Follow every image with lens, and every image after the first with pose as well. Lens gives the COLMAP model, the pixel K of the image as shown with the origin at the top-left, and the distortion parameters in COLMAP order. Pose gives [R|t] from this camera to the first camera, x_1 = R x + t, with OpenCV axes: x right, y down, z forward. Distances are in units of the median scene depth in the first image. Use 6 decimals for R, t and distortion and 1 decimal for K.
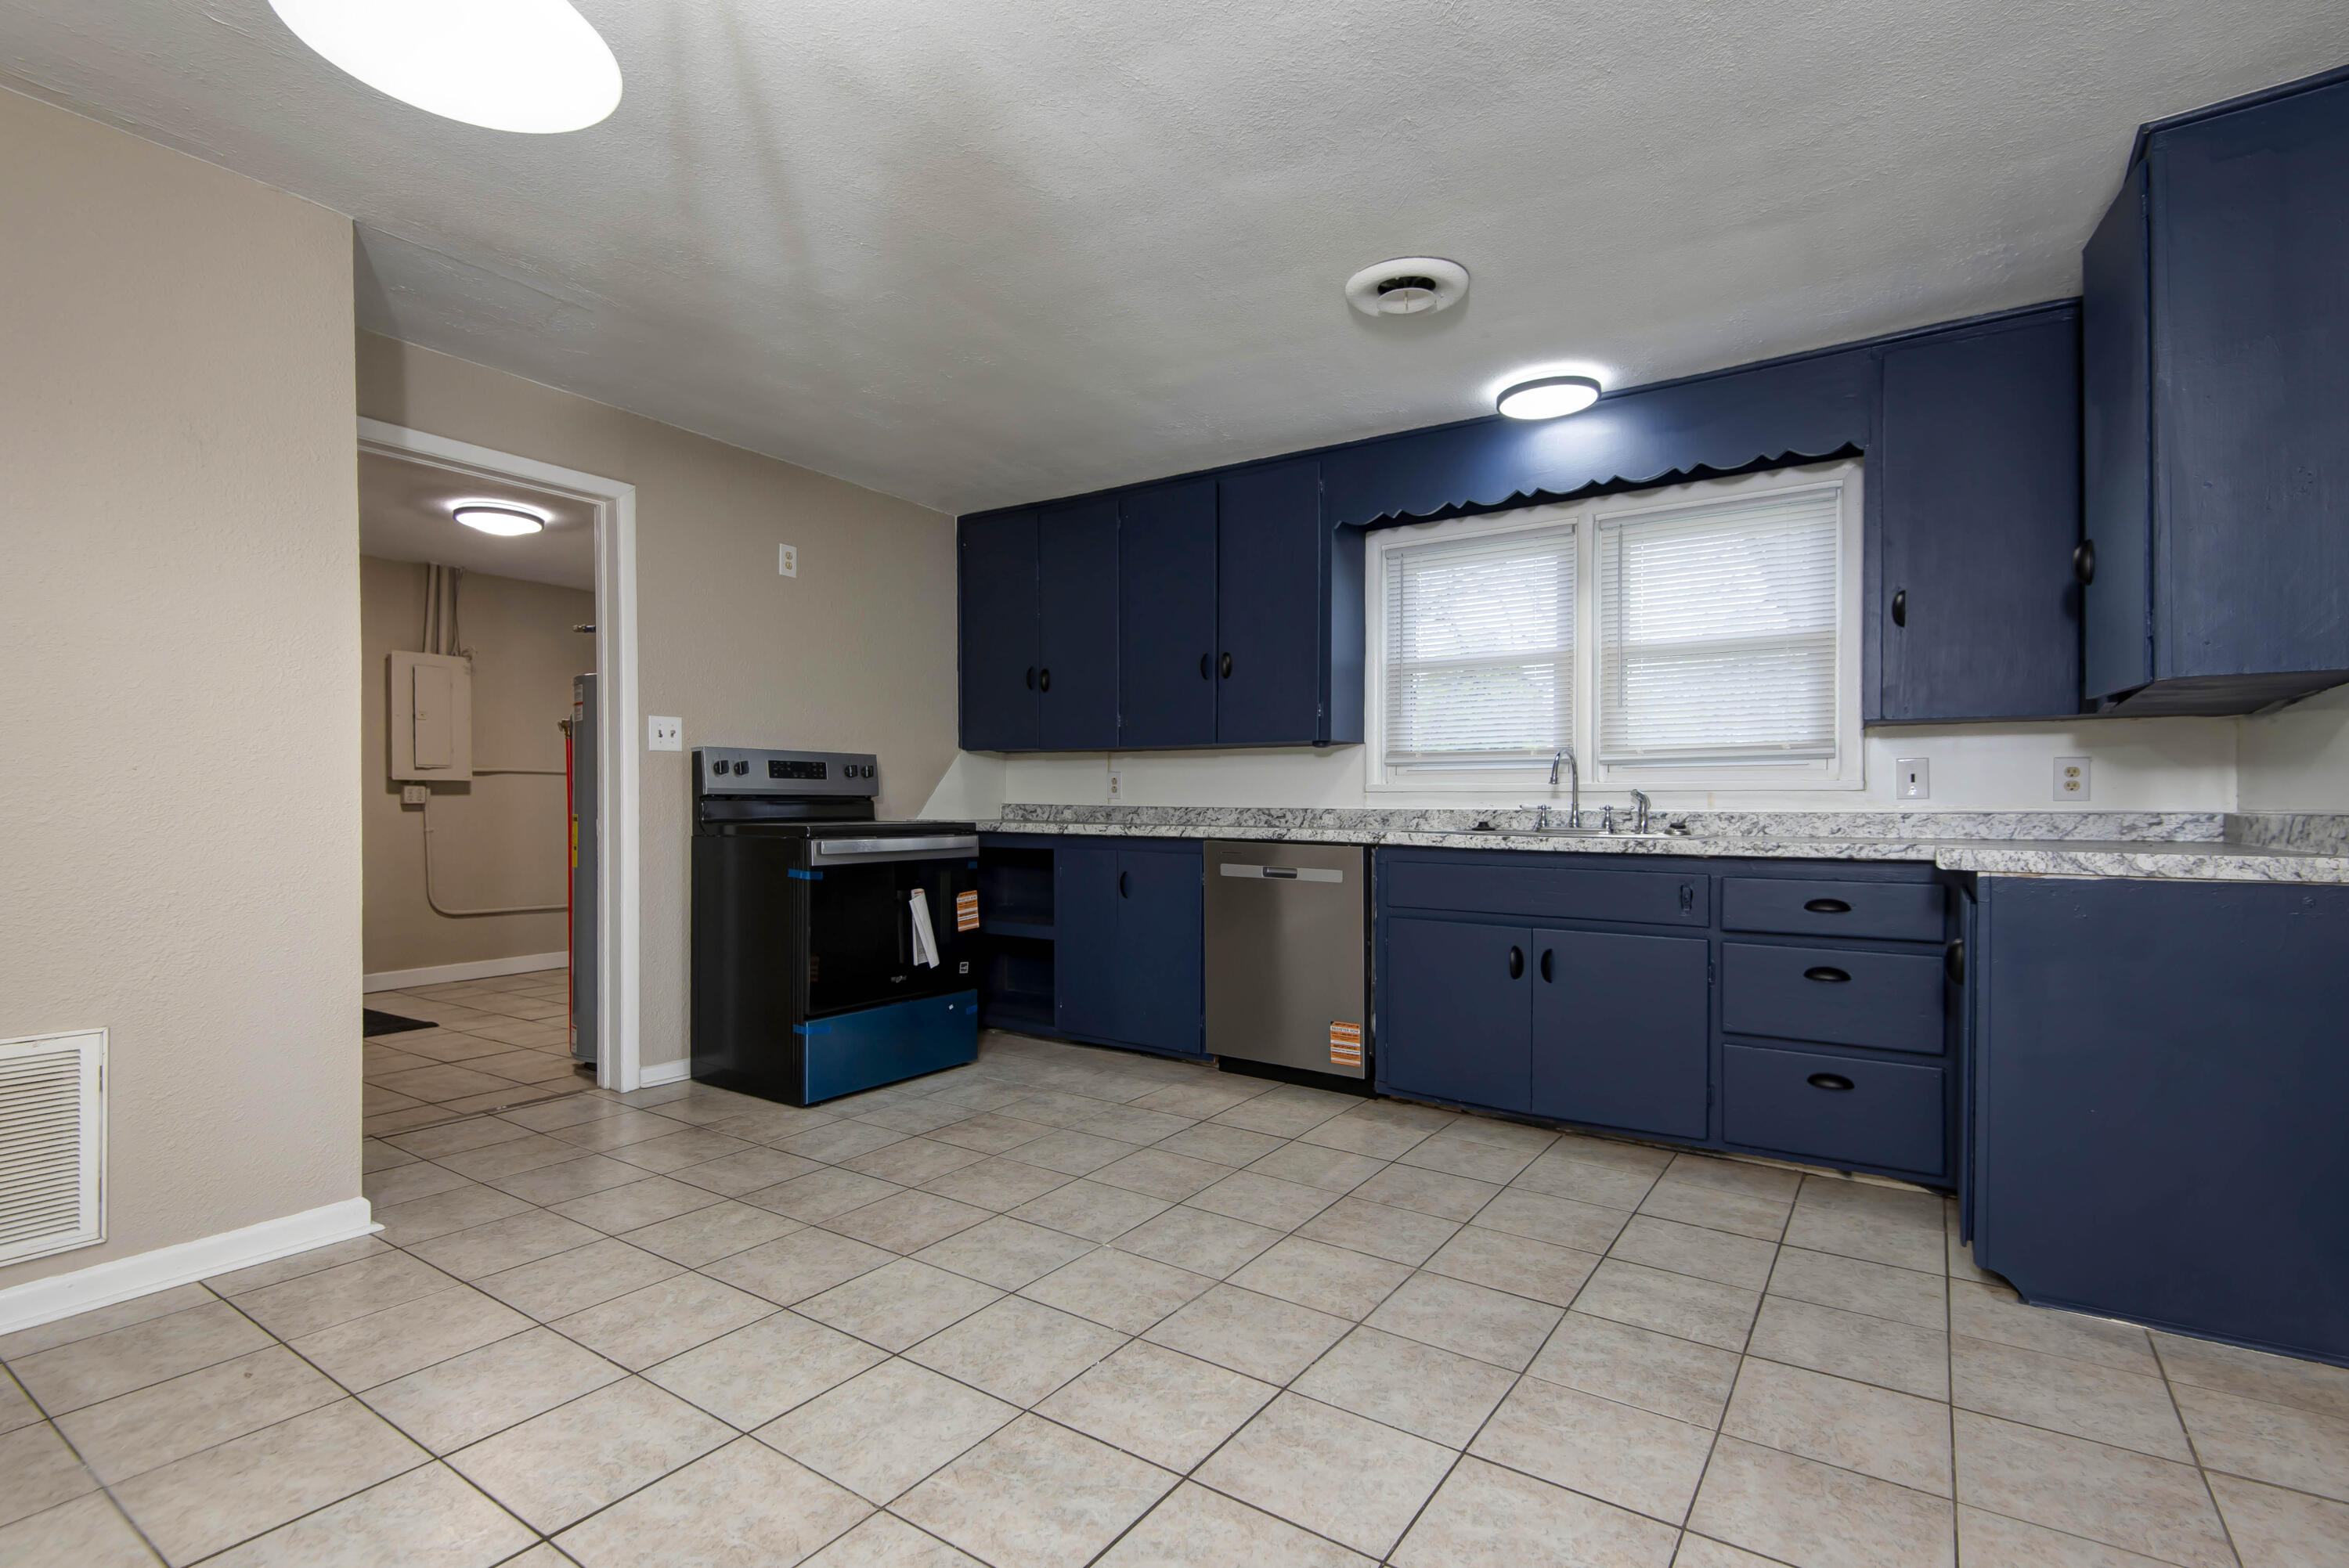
lens RADIAL K [[1107.8, 0, 1166.4], [0, 1107.8, 821.9], [0, 0, 1]] dist [0.032978, -0.021915]
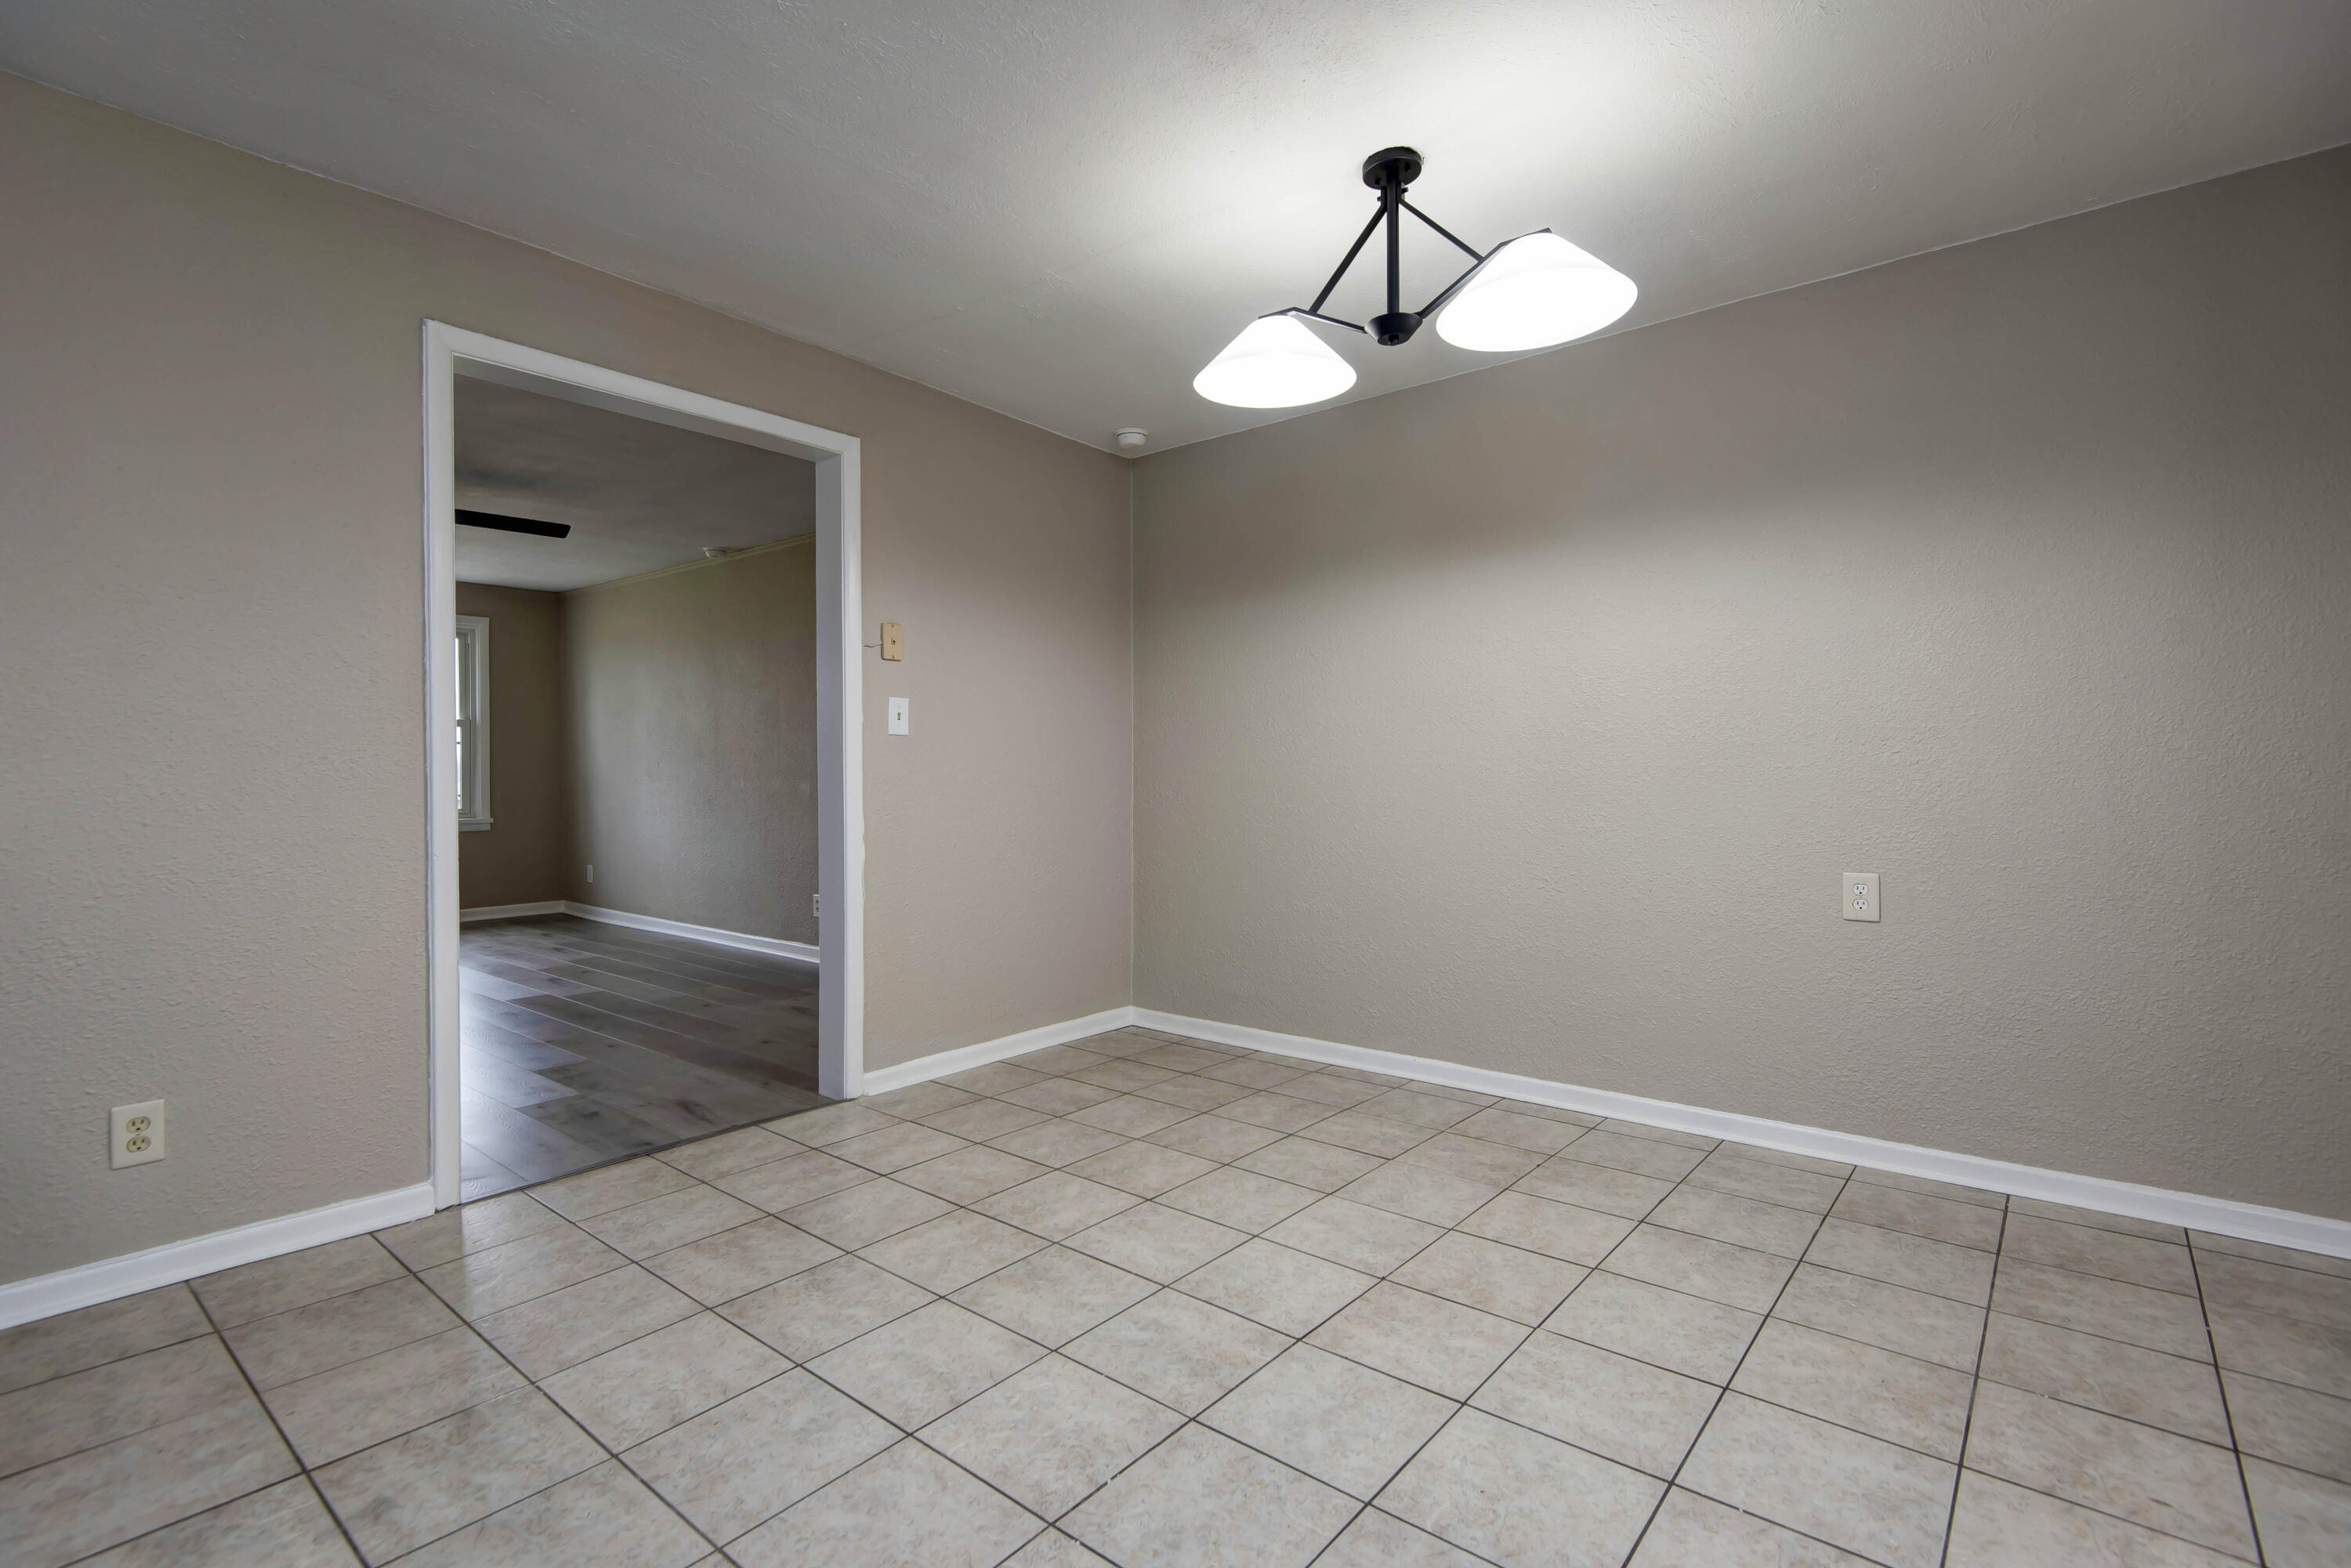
lens RADIAL K [[1072.2, 0, 1175.5], [0, 1072.2, 784.0], [0, 0, 1]] dist [0.037595, -0.019703]
pose [[-0.995810, -0.002983, 0.091393, -0.166337], [-0.000327, 0.999578, 0.029063, -0.039203], [-0.091441, 0.028911, -0.995391, 1.638625]]
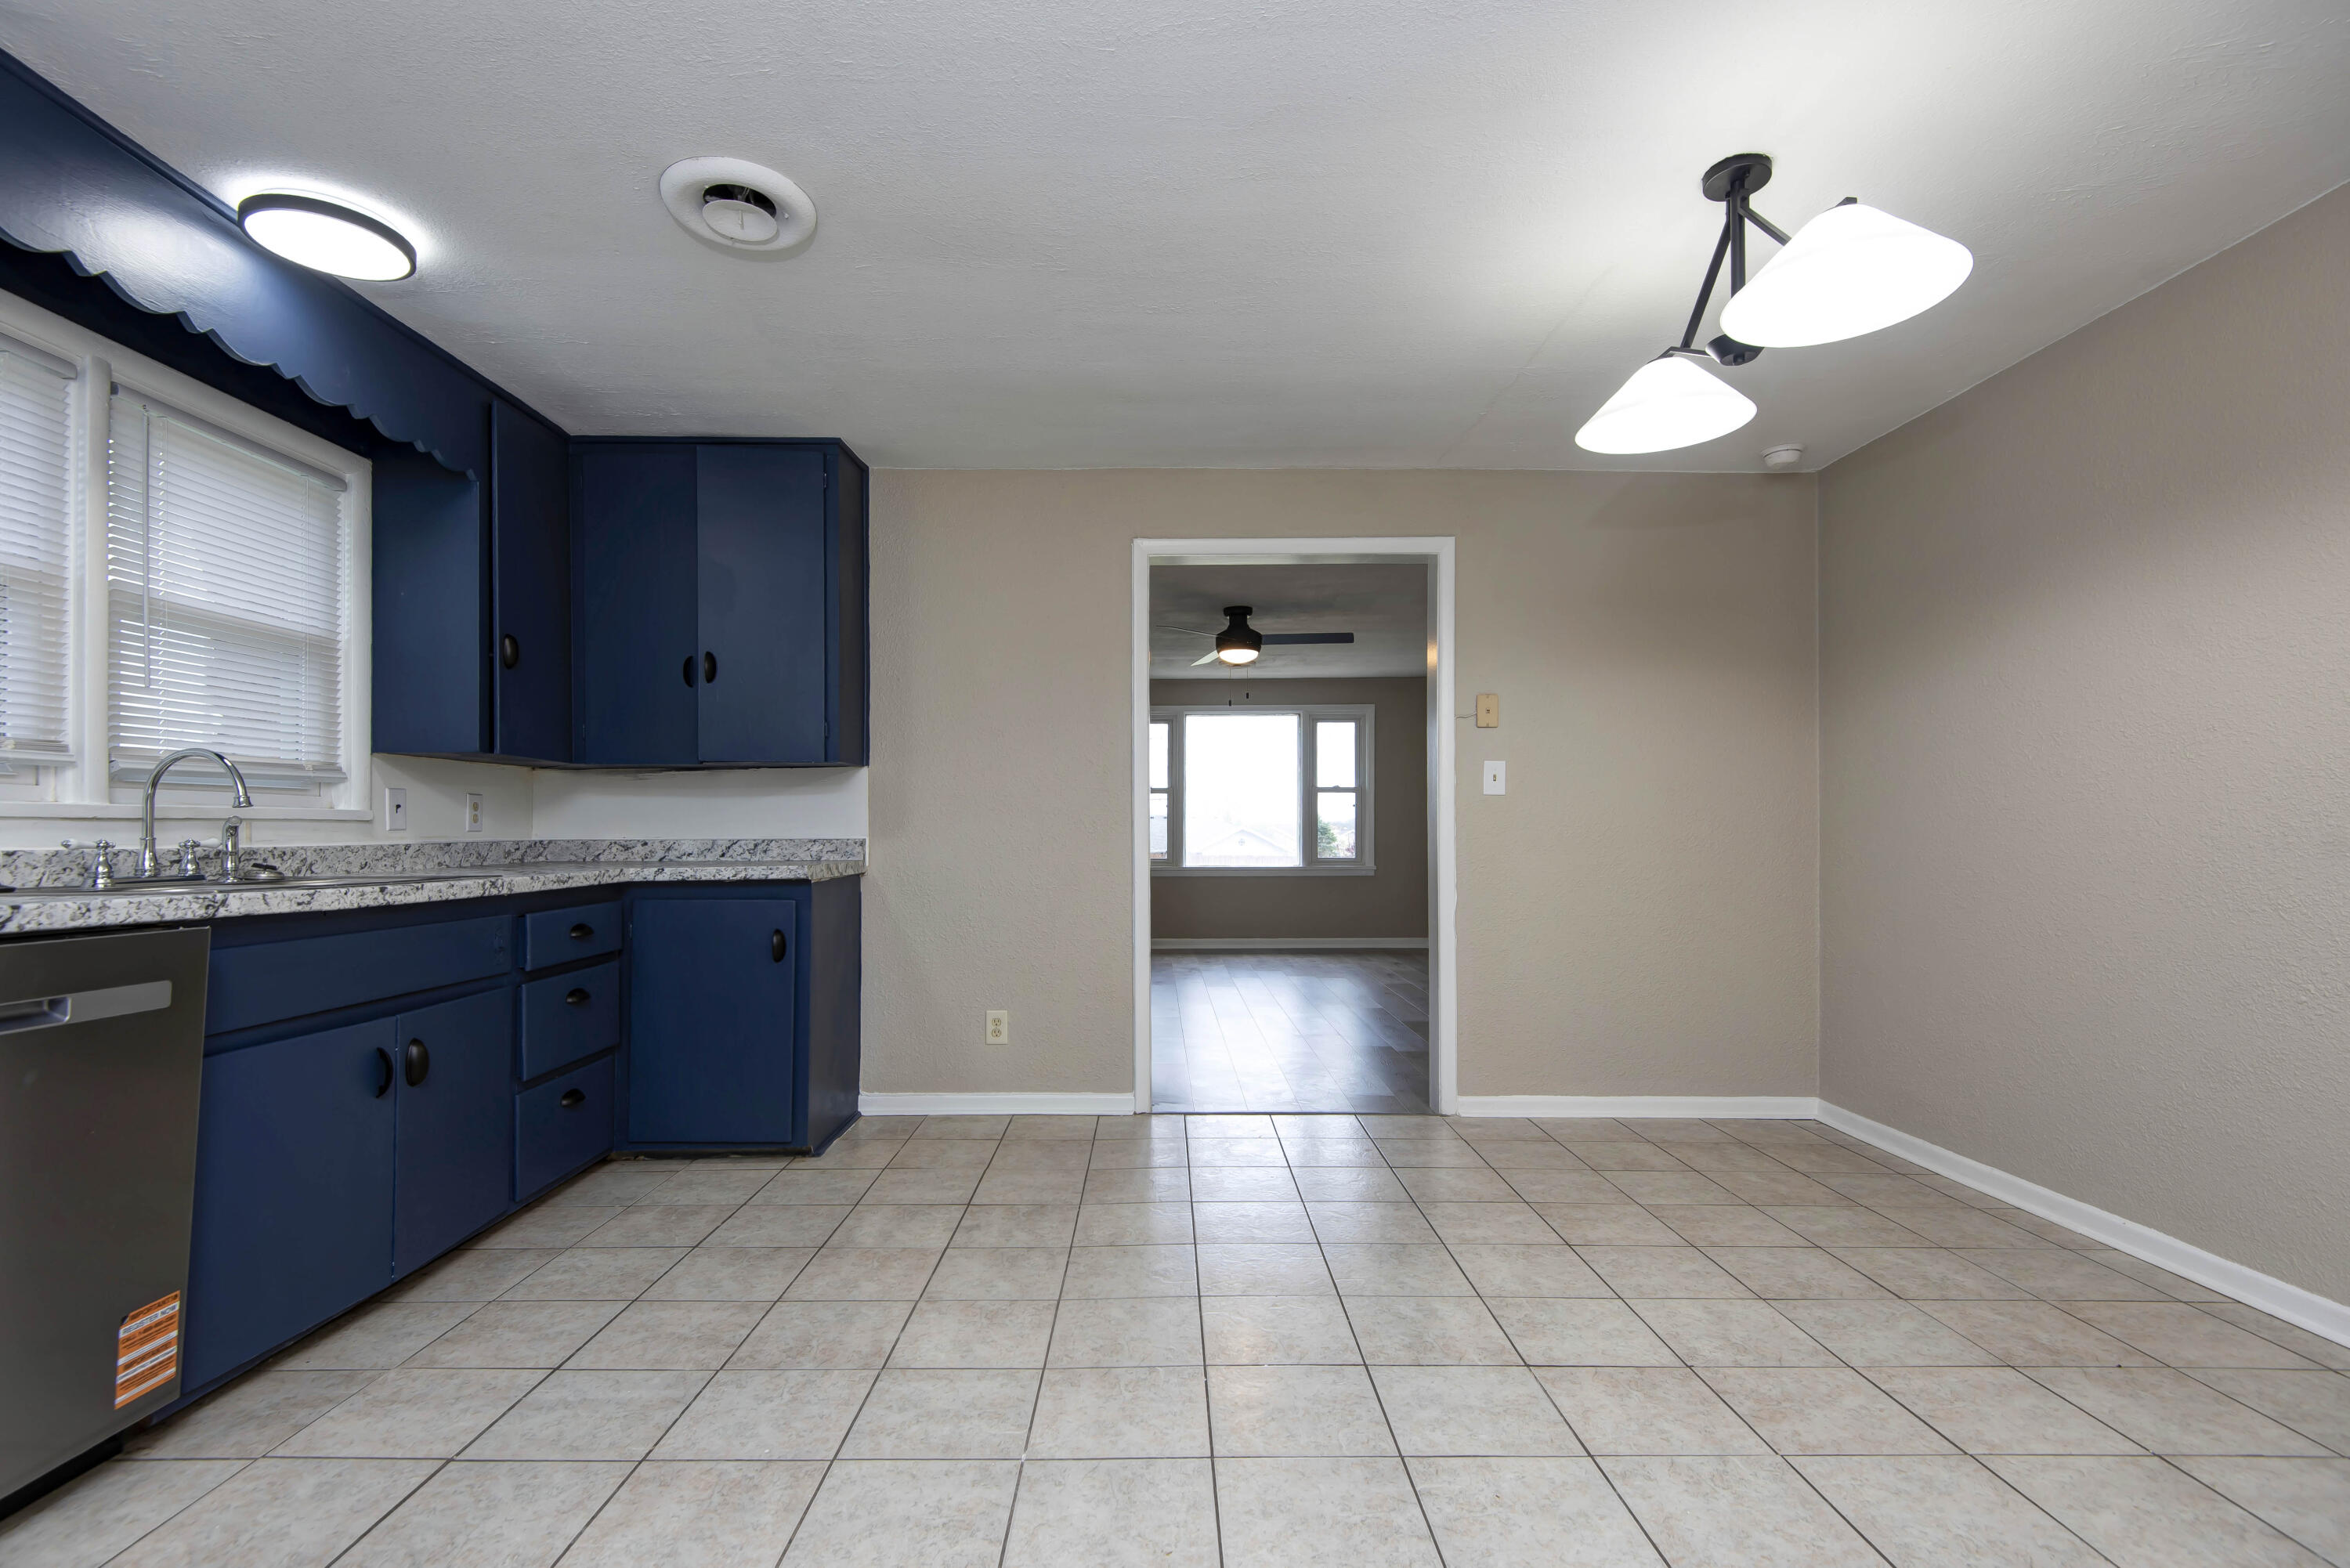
lens RADIAL K [[1108.3, 0, 1166.9], [0, 1108.3, 822.0], [0, 0, 1]] dist [0.032978, -0.021915]
pose [[-0.572228, 0.003569, 0.820087, -0.819618], [0.012891, 0.999906, 0.004644, -0.036459], [-0.819993, 0.013229, -0.572220, 1.559603]]
